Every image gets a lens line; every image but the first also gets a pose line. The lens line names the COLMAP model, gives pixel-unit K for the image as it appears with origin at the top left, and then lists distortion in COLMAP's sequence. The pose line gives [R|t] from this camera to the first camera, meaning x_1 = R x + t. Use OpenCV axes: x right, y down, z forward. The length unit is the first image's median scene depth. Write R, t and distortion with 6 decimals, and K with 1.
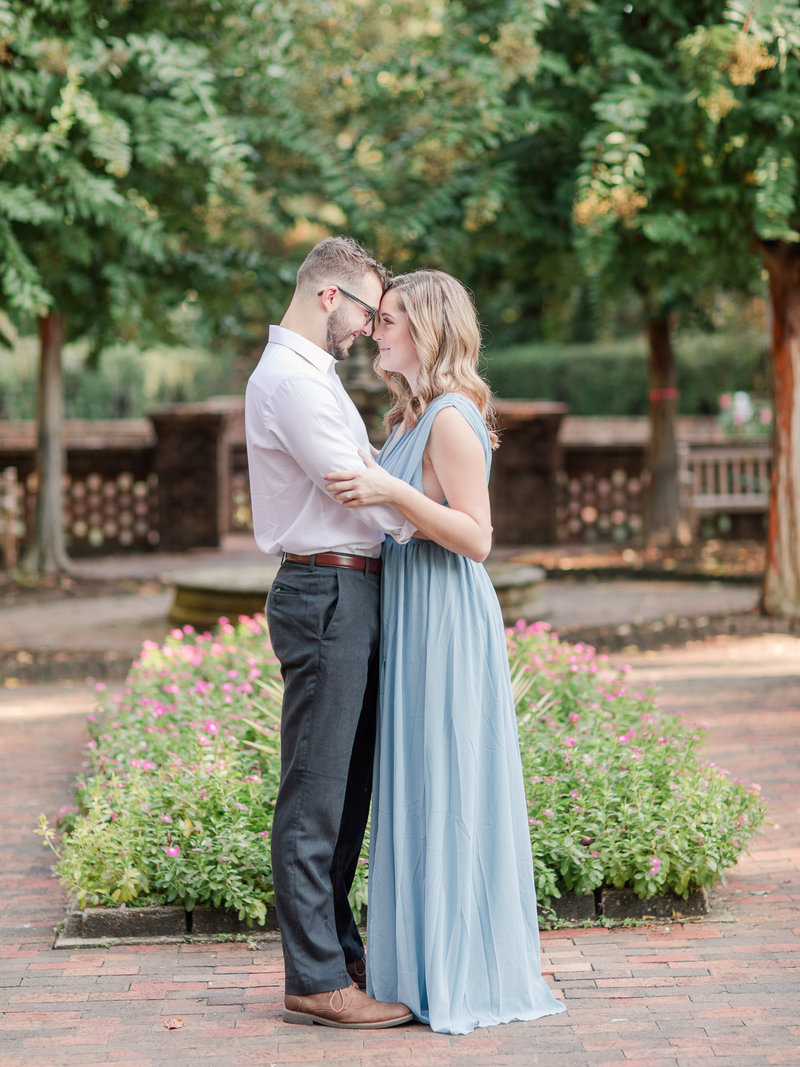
lens RADIAL K [[2590.9, 0, 400.0], [0, 2590.9, 533.5], [0, 0, 1]] dist [-0.118333, -0.047875]
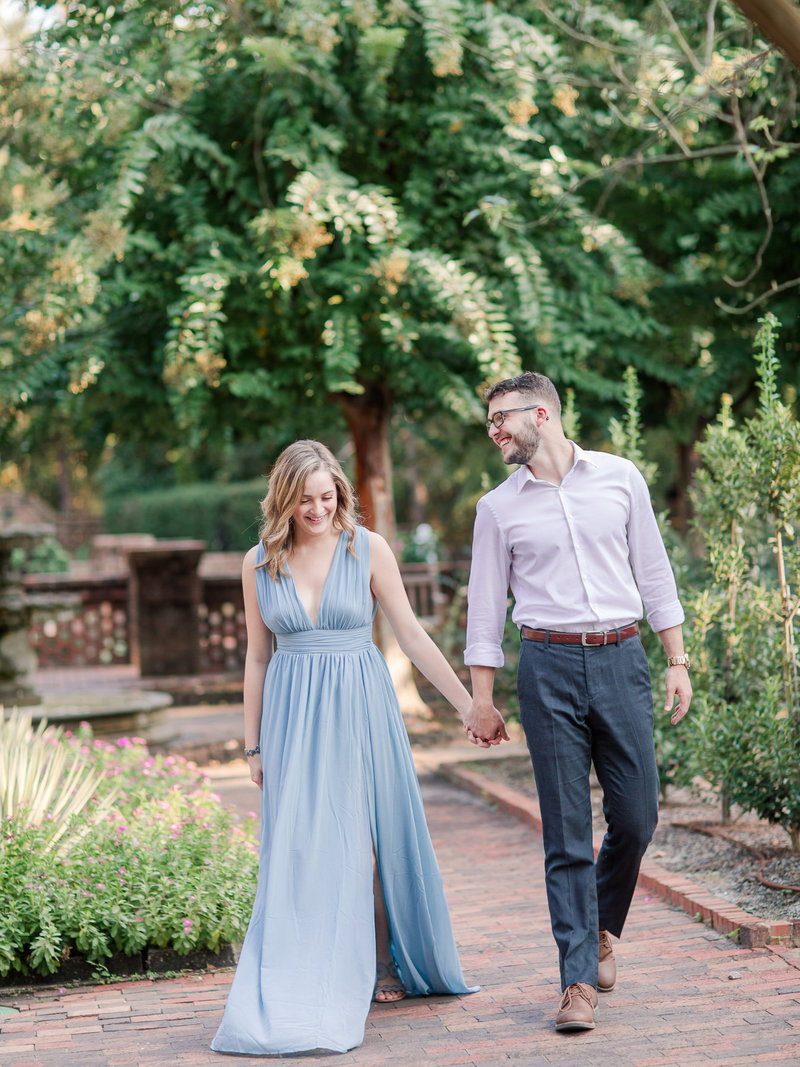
lens RADIAL K [[2556.1, 0, 400.1], [0, 2556.1, 503.7], [0, 0, 1]] dist [-0.045175, -0.118858]
pose [[0.991701, -0.031197, 0.124726, 0.029104], [0.039032, 0.997382, -0.060880, 0.004181], [-0.122500, 0.065243, 0.990322, -0.113774]]
